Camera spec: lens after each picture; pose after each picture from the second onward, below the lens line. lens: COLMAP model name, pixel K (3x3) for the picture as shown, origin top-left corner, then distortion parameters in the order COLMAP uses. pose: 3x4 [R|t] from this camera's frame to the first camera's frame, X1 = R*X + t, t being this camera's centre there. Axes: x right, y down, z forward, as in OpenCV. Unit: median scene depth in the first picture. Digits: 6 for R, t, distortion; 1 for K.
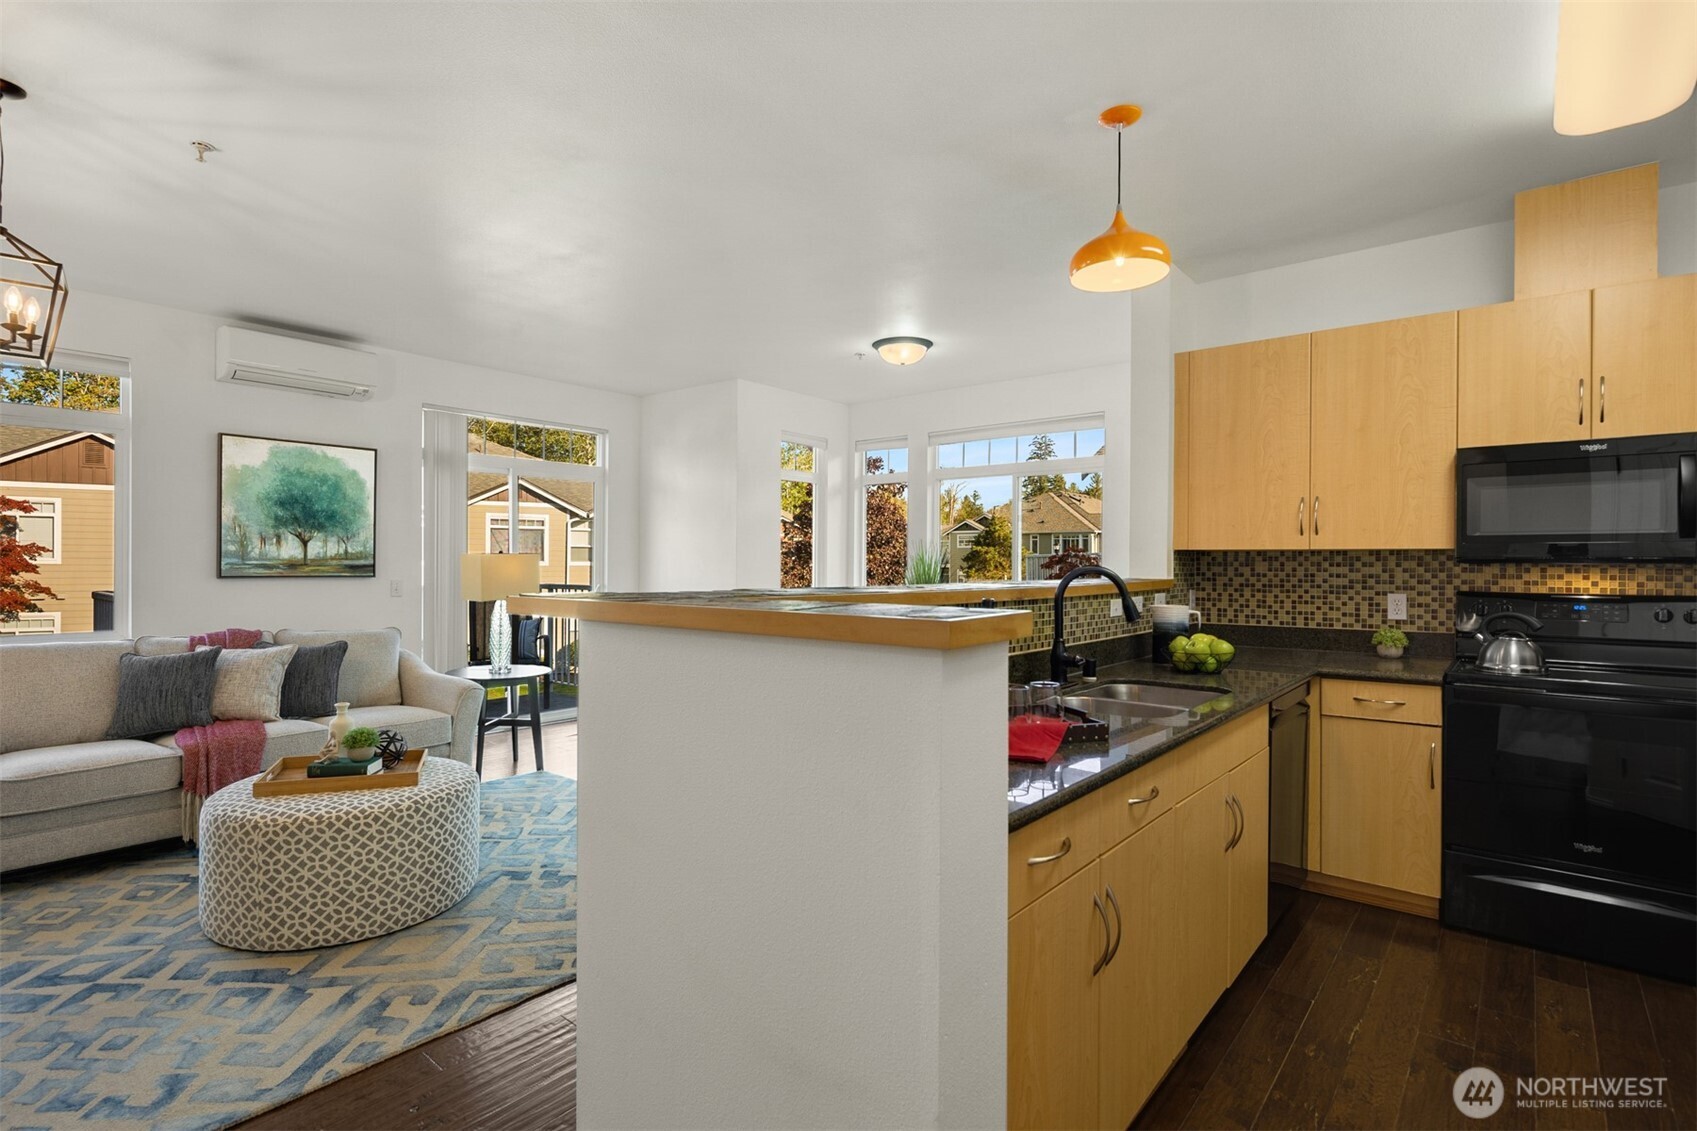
lens RADIAL K [[817.8, 0, 840.1], [0, 817.8, 565.1], [0, 0, 1]] dist [0.006617, -0.005826]
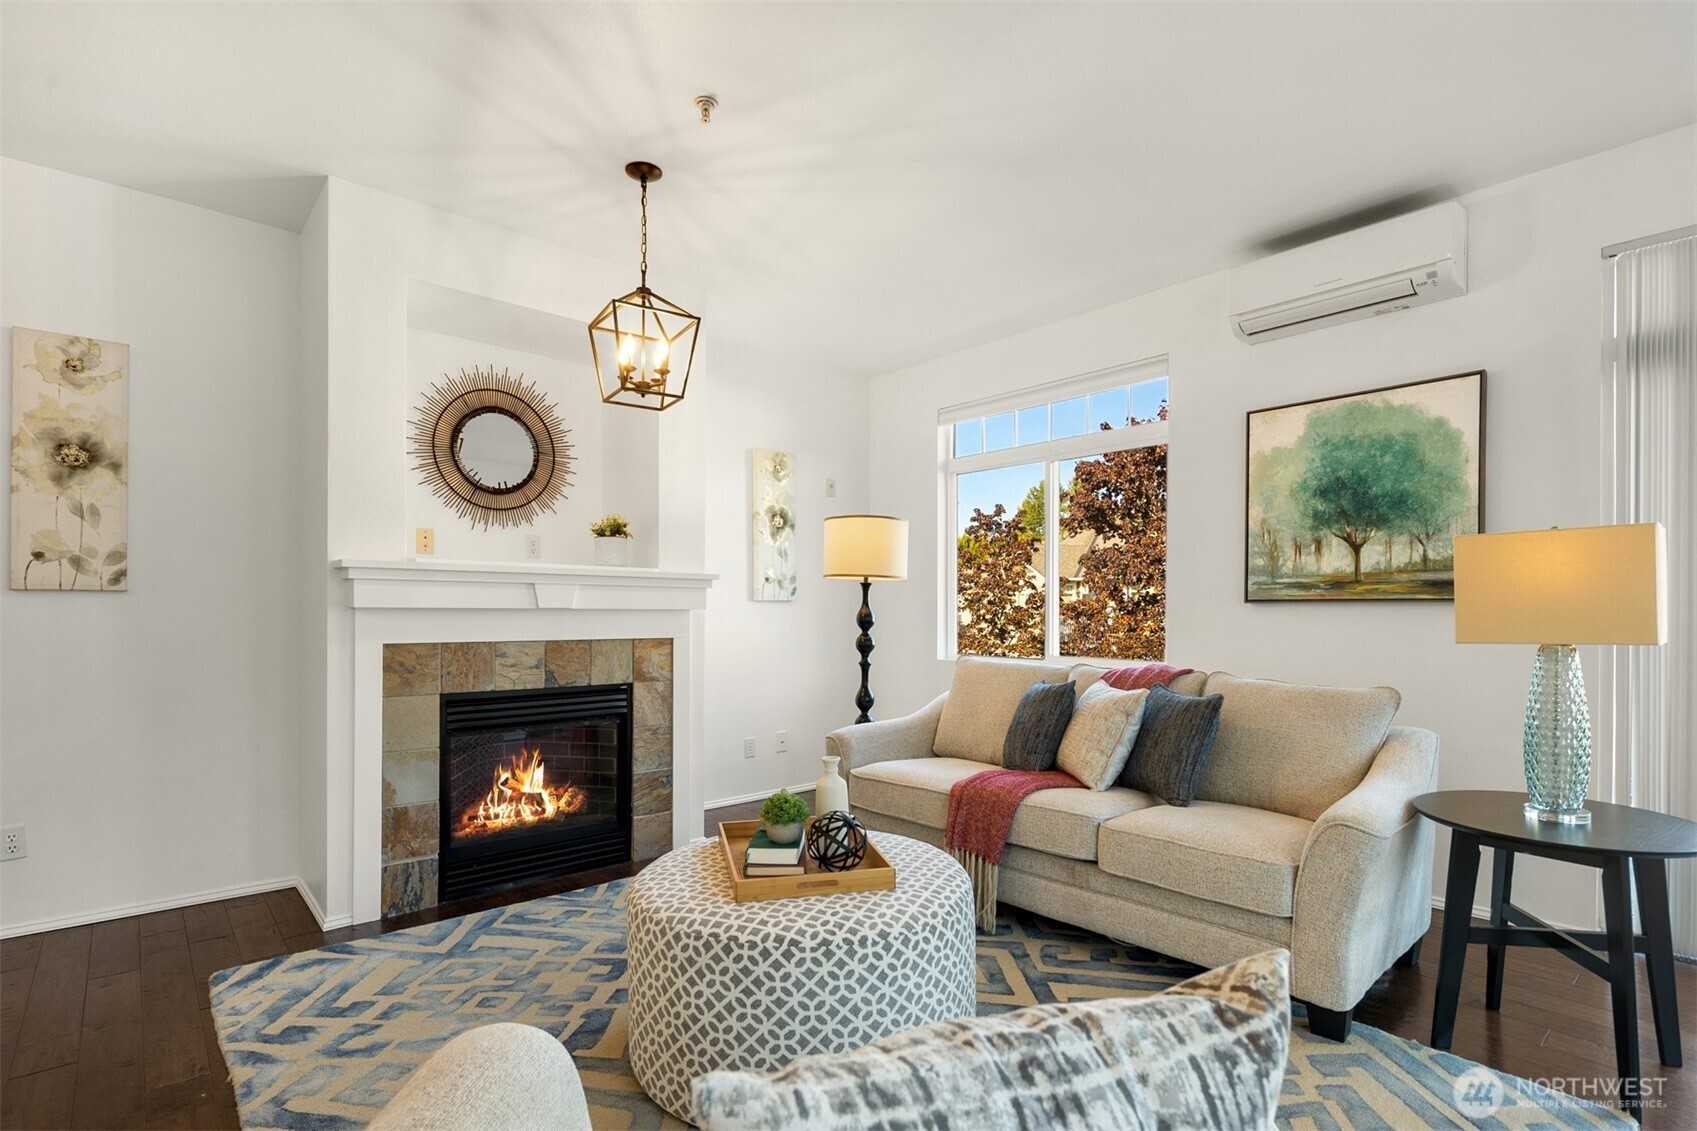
lens RADIAL K [[817.8, 0, 843.4], [0, 817.8, 614.8], [0, 0, 1]] dist [0.006617, -0.005826]
pose [[-0.155414, -0.005245, -0.987836, 0.066725], [-0.008319, 0.999957, -0.004001, 0.041557], [0.987814, 0.007596, -0.155451, 0.928029]]
